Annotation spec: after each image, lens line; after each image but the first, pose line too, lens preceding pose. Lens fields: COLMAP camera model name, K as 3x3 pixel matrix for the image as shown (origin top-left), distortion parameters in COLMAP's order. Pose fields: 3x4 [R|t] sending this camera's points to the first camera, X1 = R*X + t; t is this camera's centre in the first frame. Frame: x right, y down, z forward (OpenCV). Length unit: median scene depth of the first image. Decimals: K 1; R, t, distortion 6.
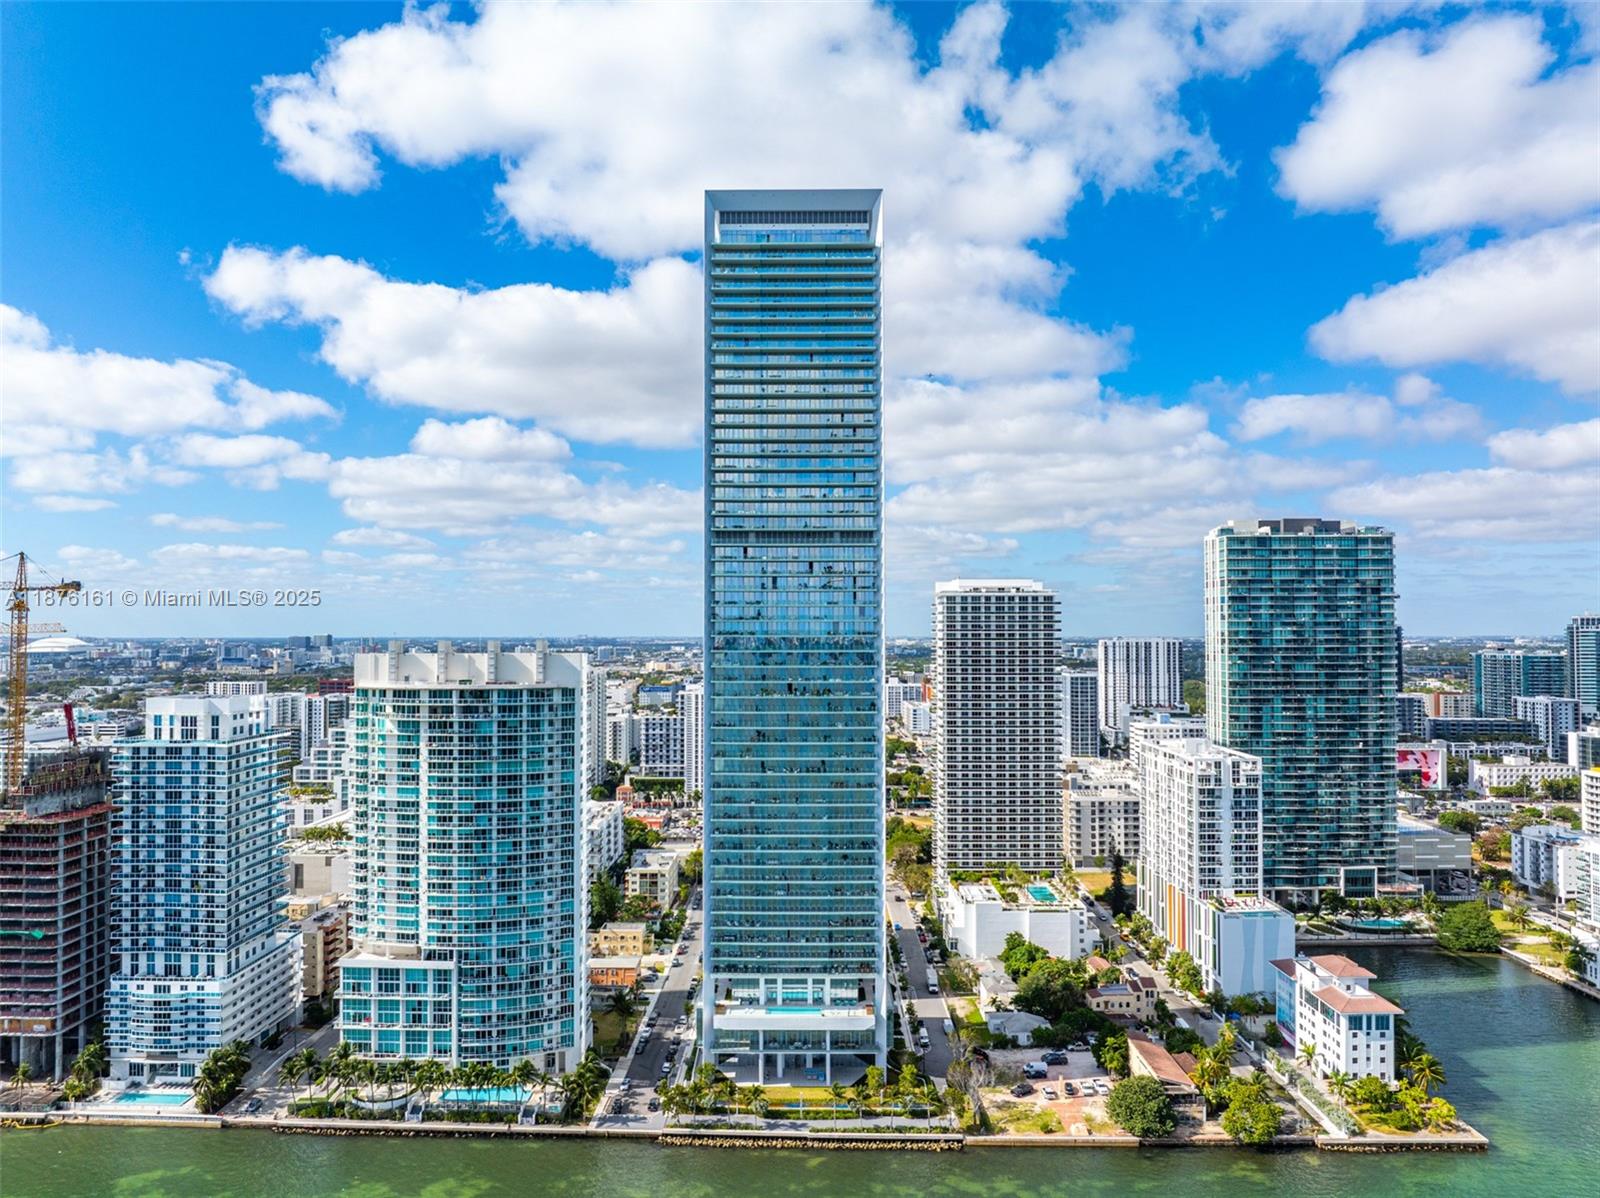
lens RADIAL K [[1129.7, 0, 800.0], [0, 1129.7, 599.0], [0, 0, 1]] dist [-0.028139, -0.000800]
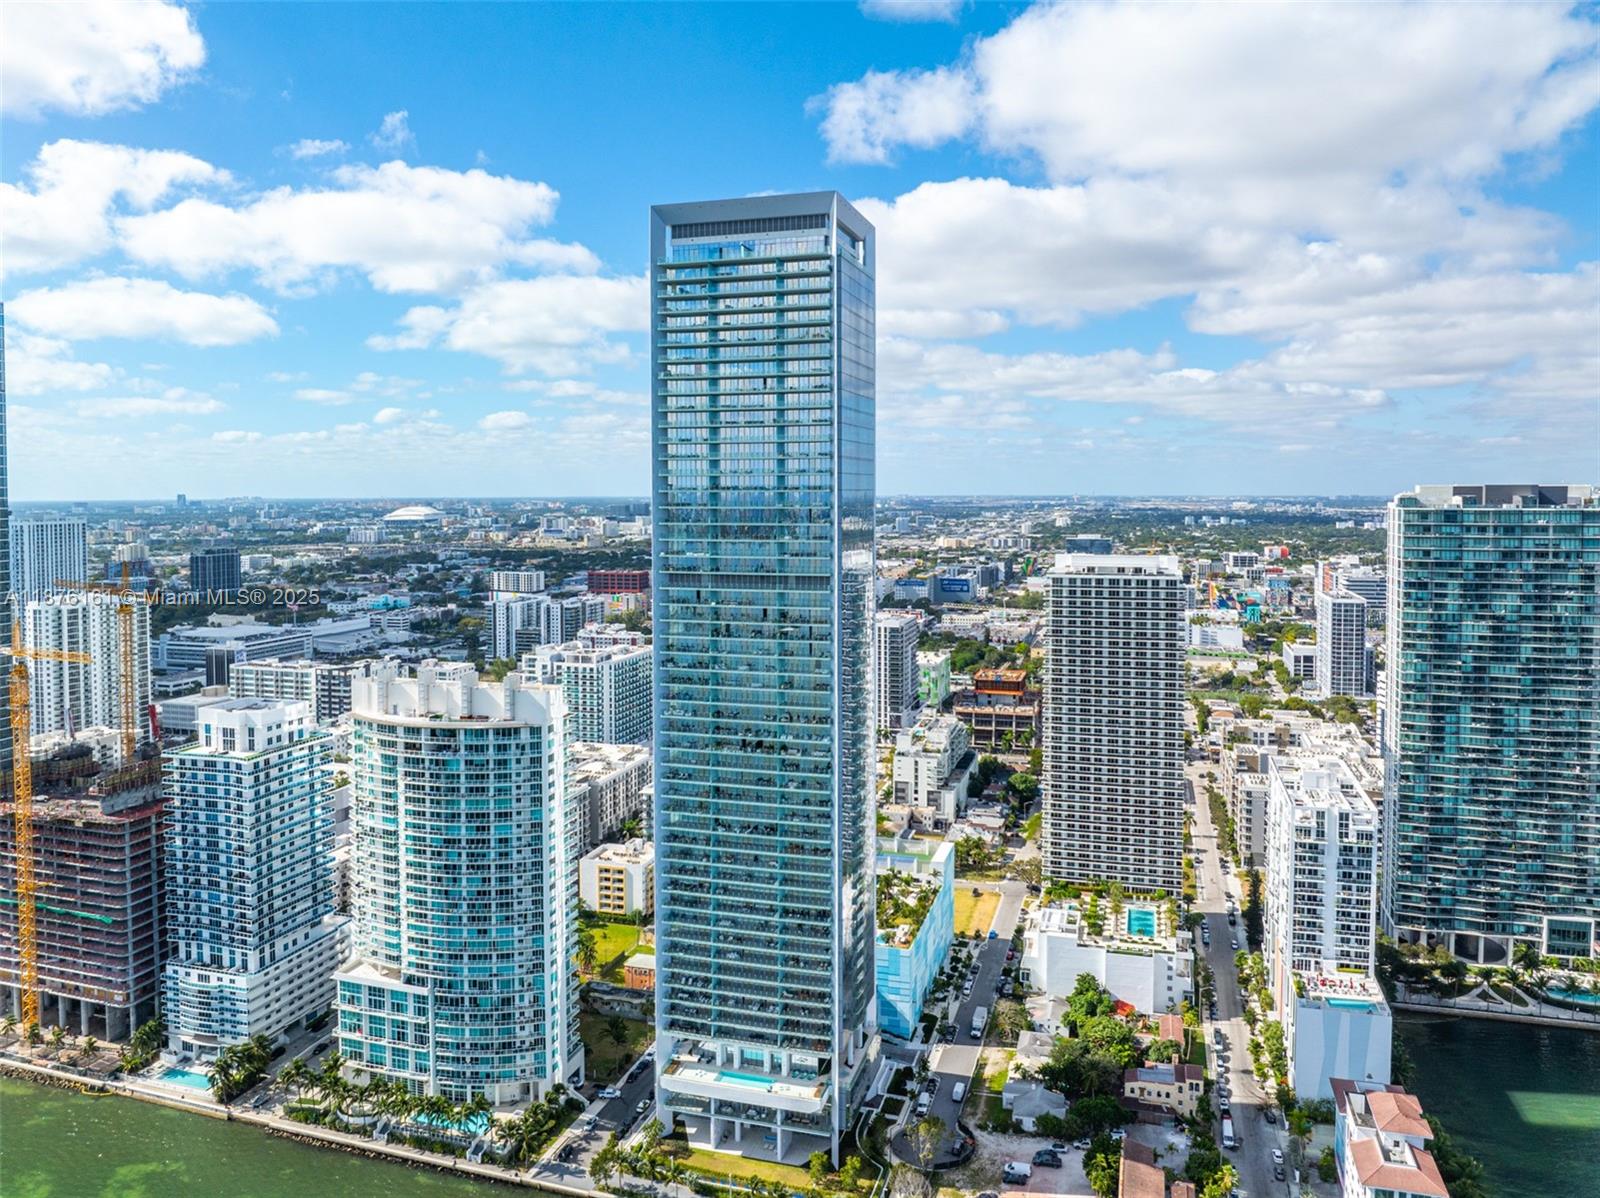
lens RADIAL K [[1158.2, 0, 792.3], [0, 1158.2, 528.1], [0, 0, 1]] dist [-0.030791, 0.000033]
pose [[0.959269, 0.007840, -0.282386, 0.298974], [0.009707, 0.998110, 0.060686, -0.156268], [0.282328, -0.060955, 0.957380, 0.104949]]
